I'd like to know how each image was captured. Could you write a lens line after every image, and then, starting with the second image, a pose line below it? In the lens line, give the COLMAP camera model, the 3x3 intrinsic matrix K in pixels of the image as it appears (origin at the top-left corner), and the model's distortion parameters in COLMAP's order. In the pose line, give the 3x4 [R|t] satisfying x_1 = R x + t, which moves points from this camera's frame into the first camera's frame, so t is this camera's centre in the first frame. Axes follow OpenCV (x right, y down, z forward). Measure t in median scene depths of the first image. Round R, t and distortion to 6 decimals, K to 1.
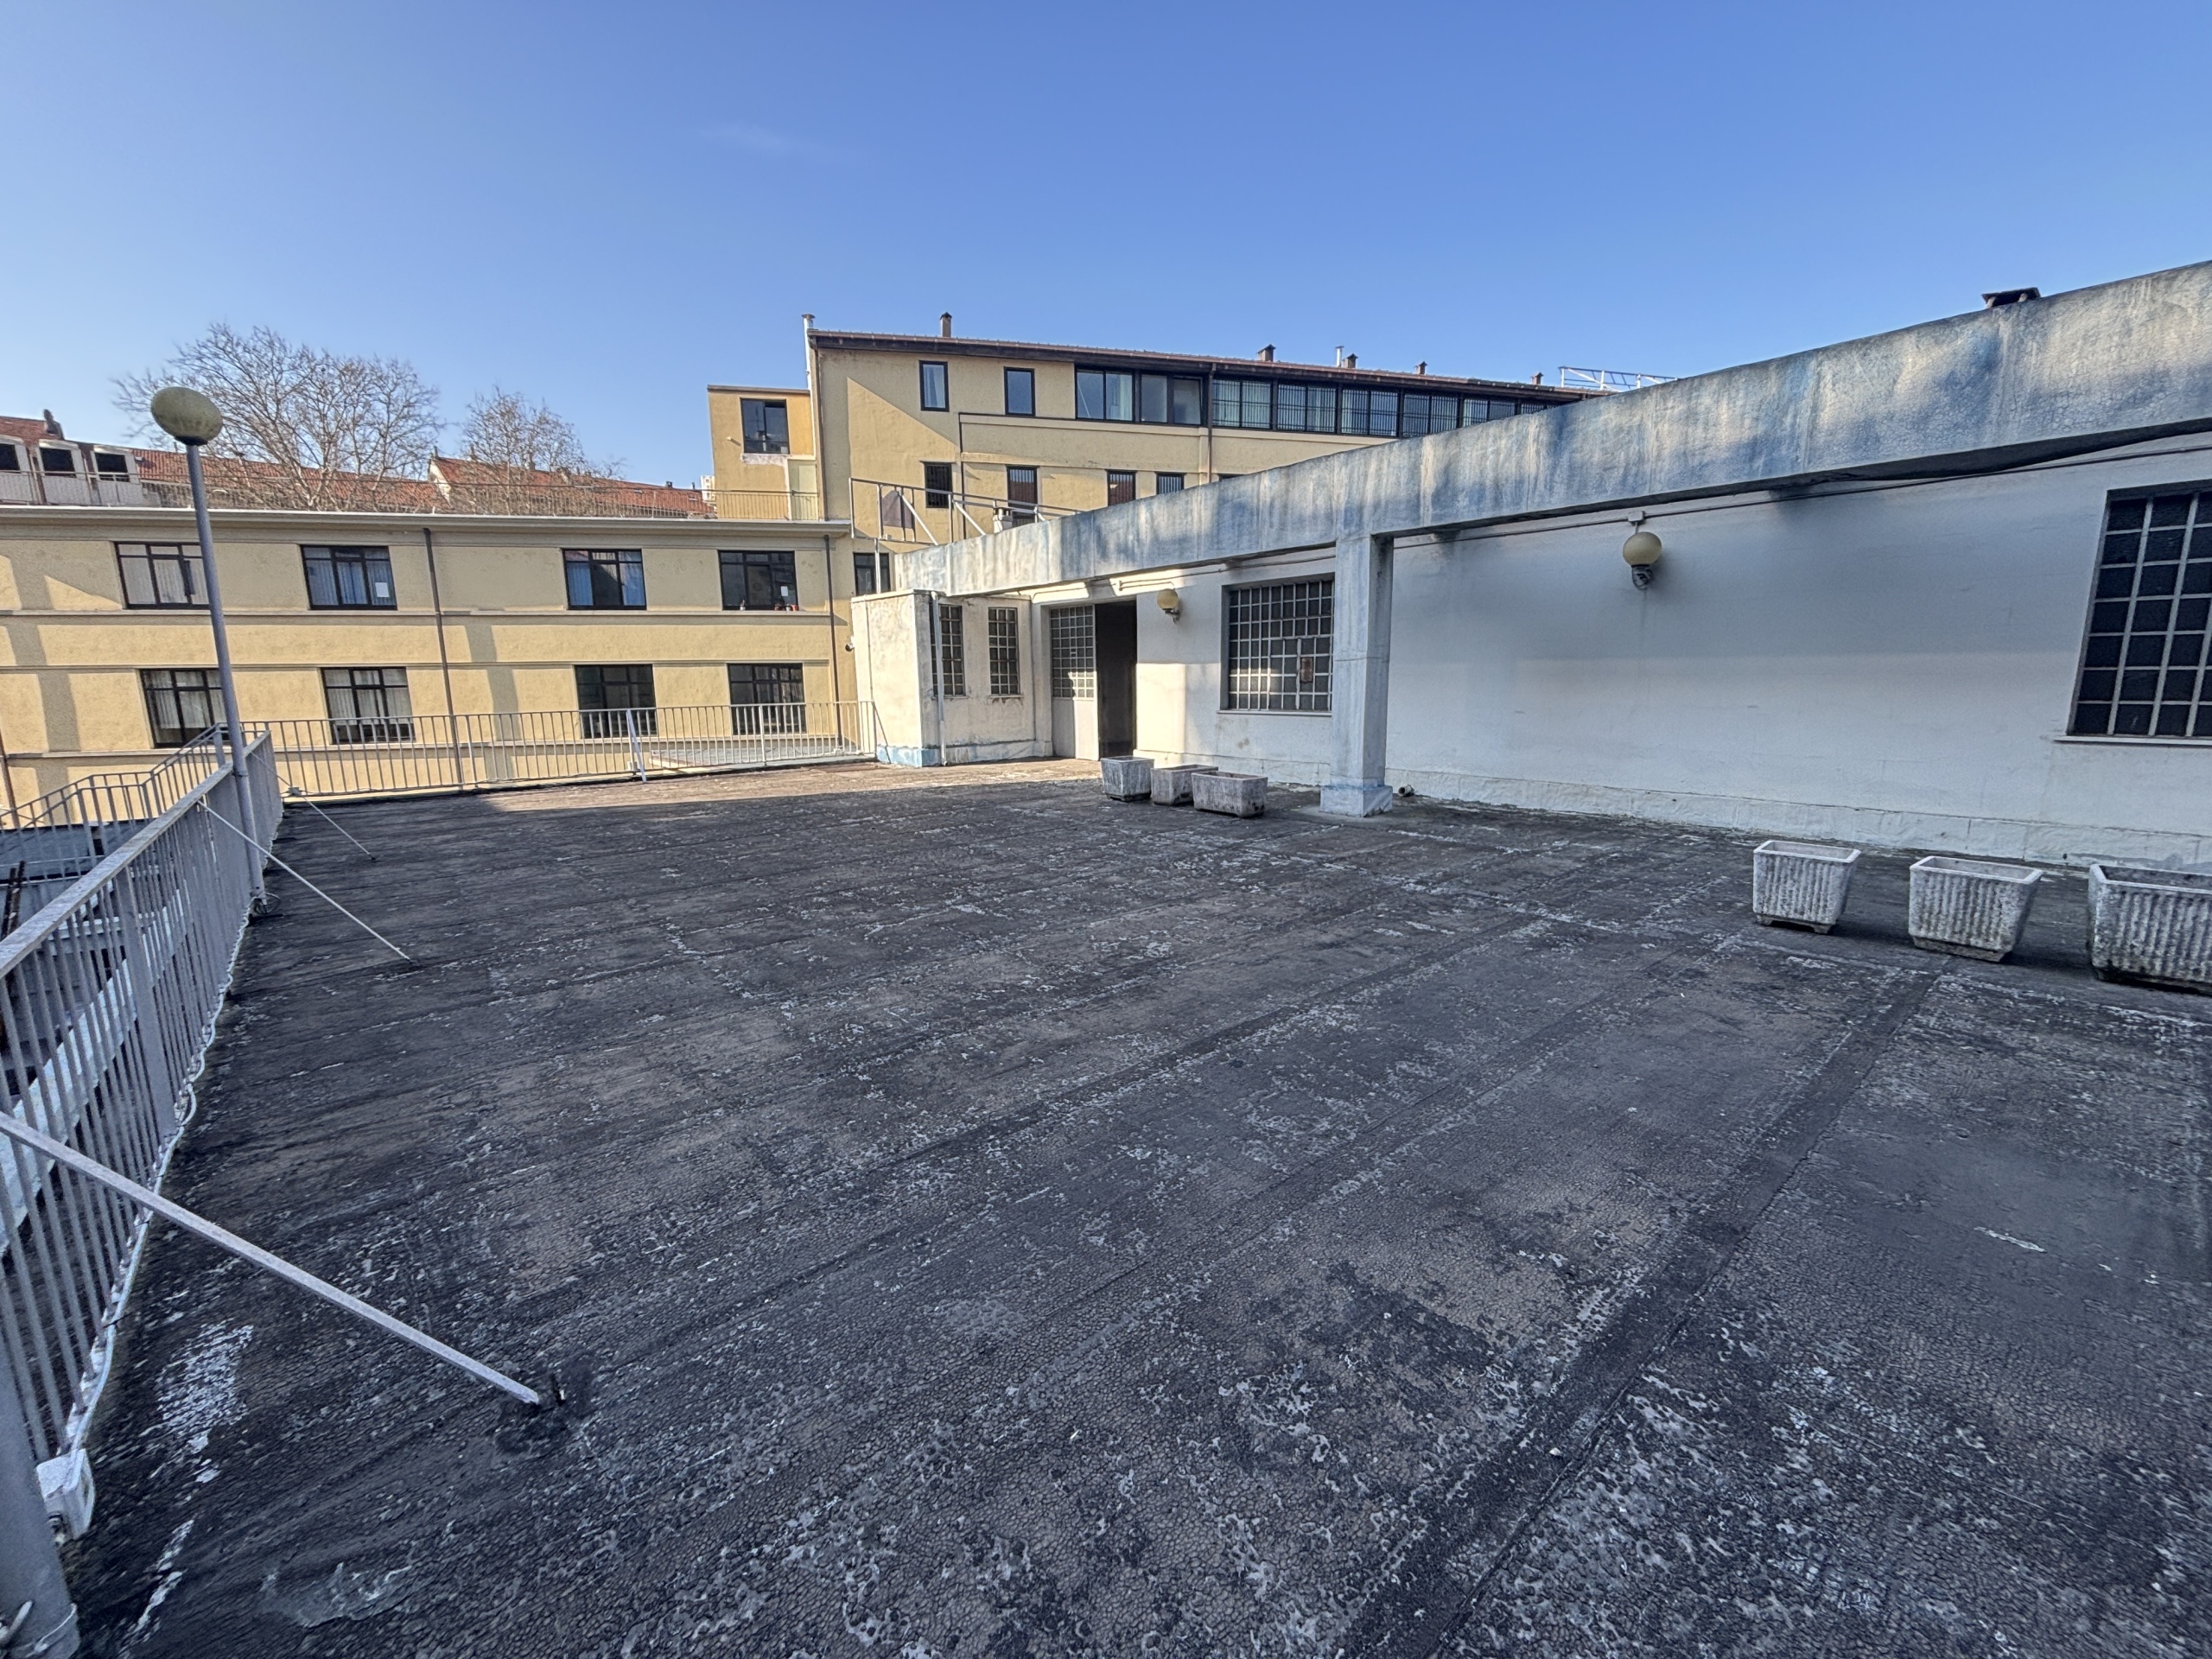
lens RADIAL K [[887.8, 0, 1118.6], [0, 887.8, 827.7], [0, 0, 1]] dist [-0.001681, 0.000597]
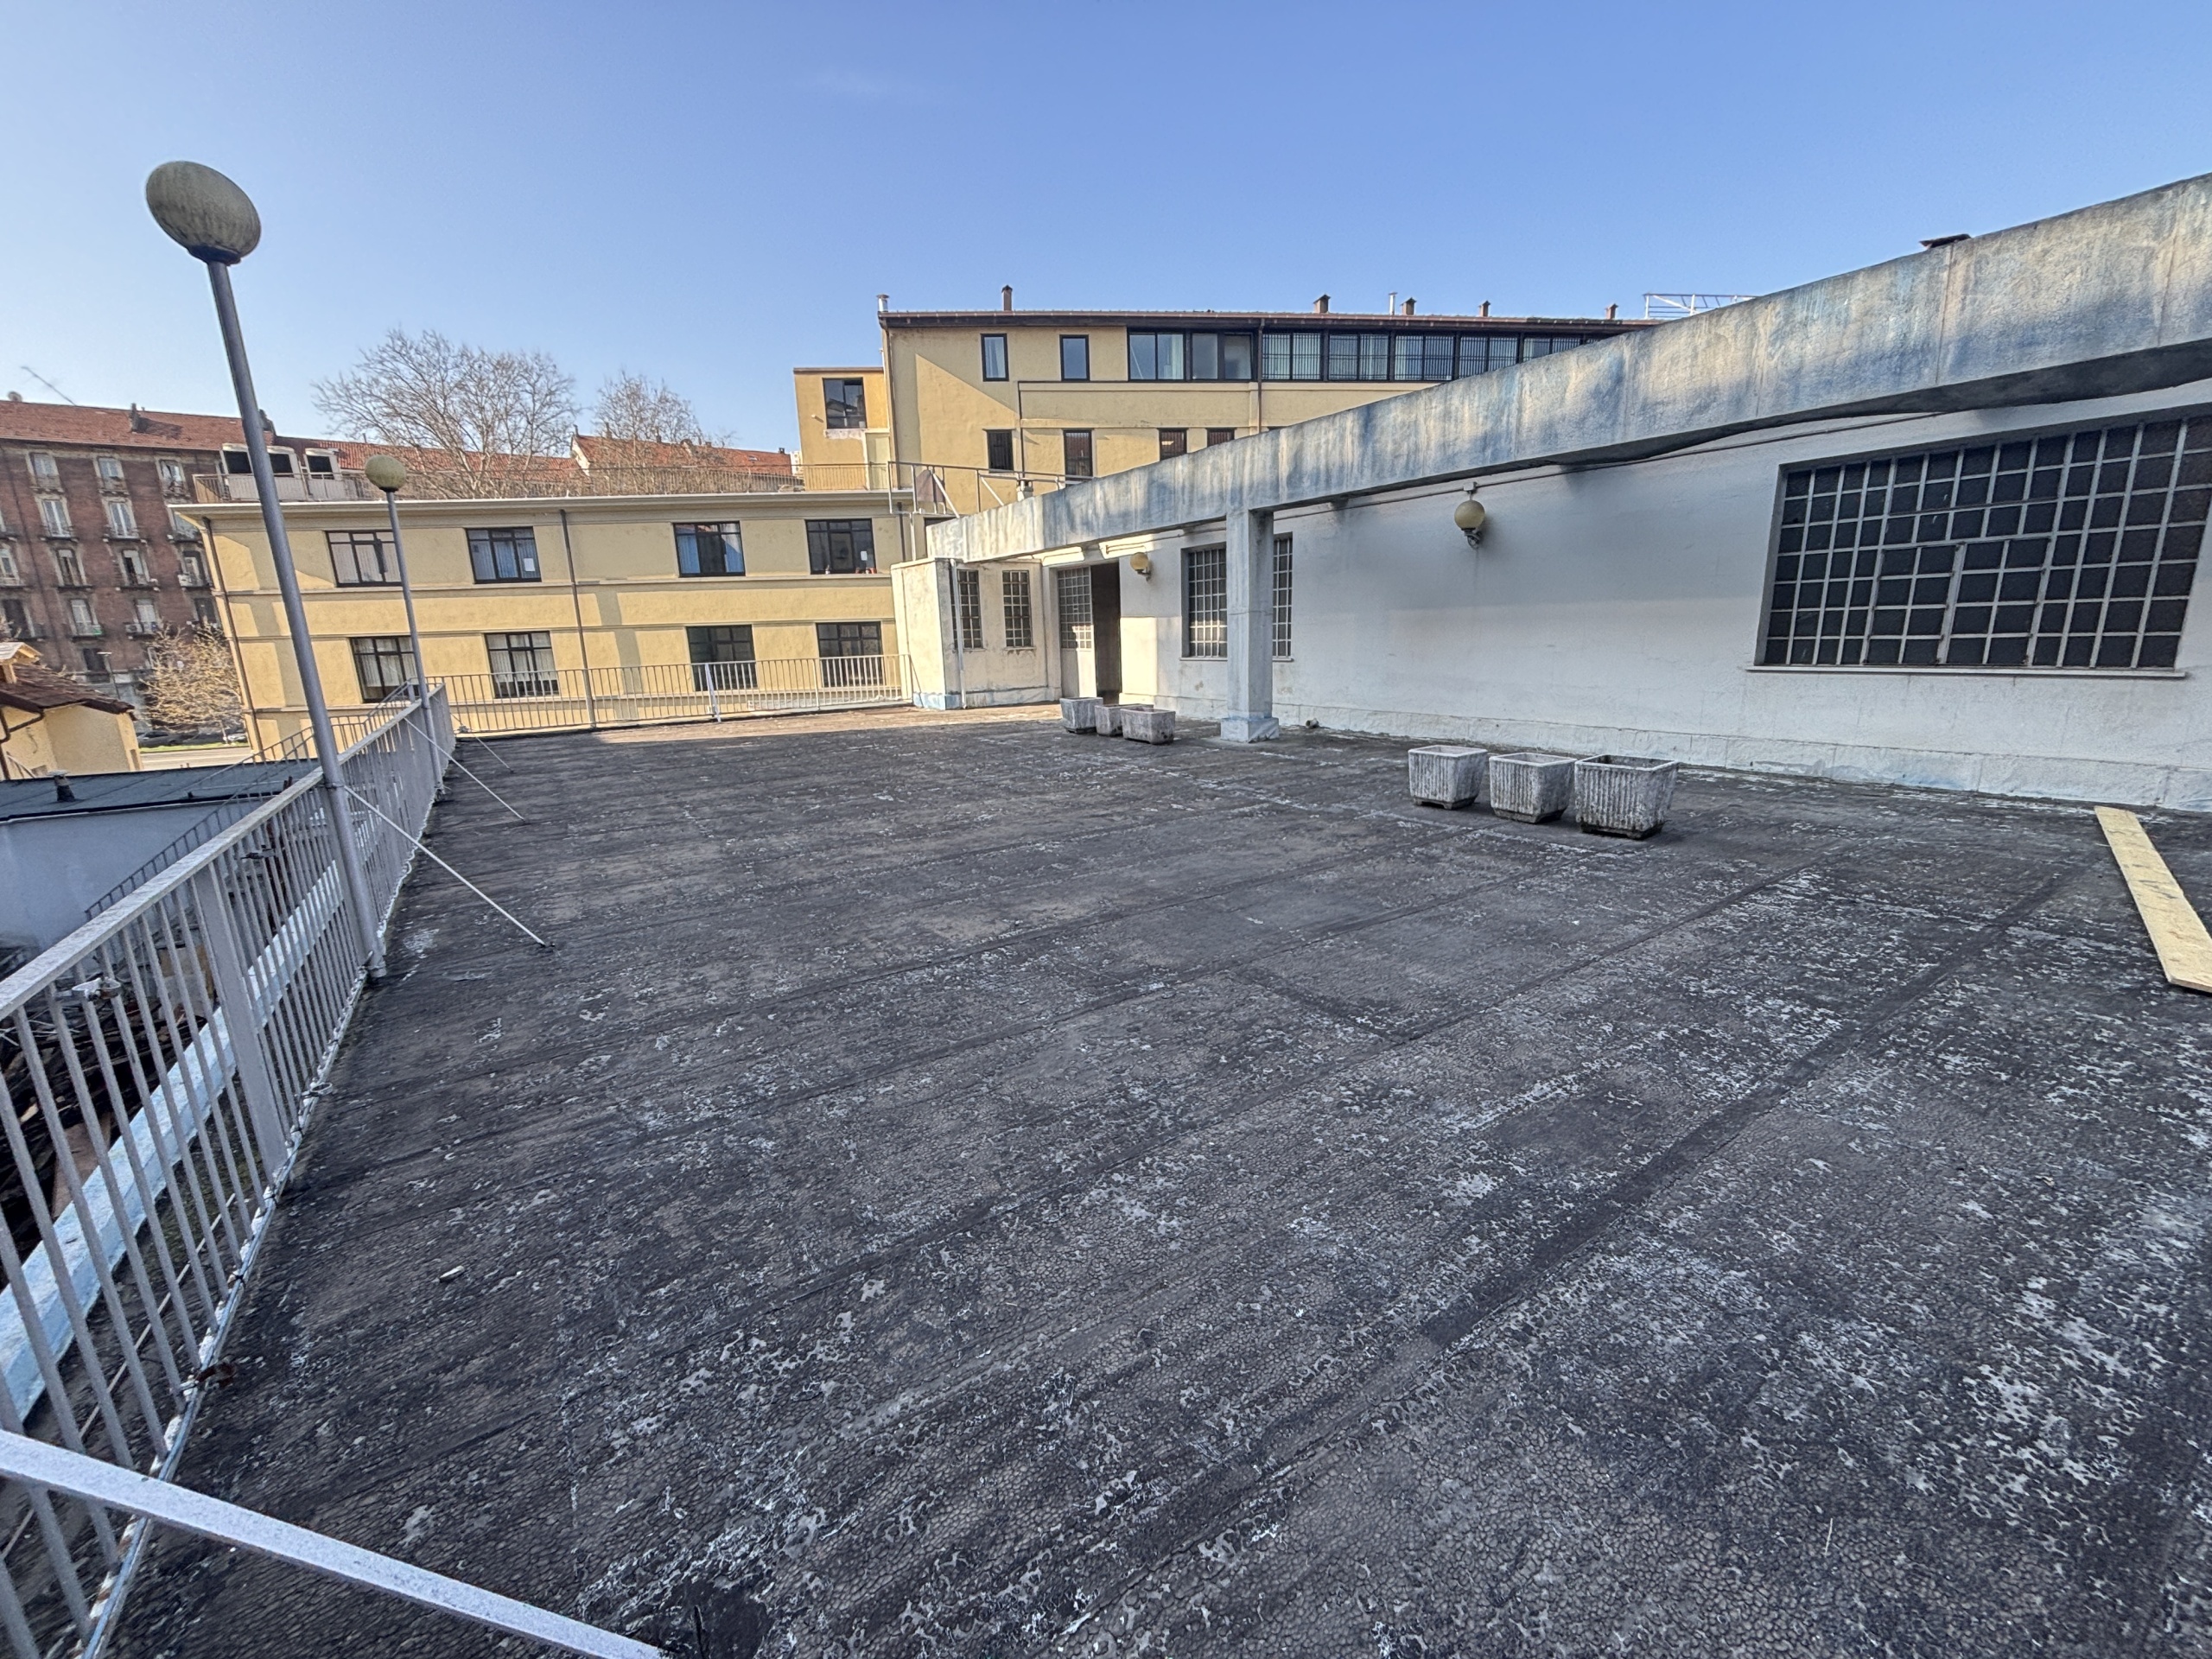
lens RADIAL K [[887.8, 0, 1118.3], [0, 887.8, 822.1], [0, 0, 1]] dist [-0.001681, 0.000597]
pose [[0.992812, 0.006858, -0.119491, 0.162537], [-0.001162, 0.998862, 0.047676, 0.026958], [0.119682, -0.047194, 0.991690, -0.164089]]
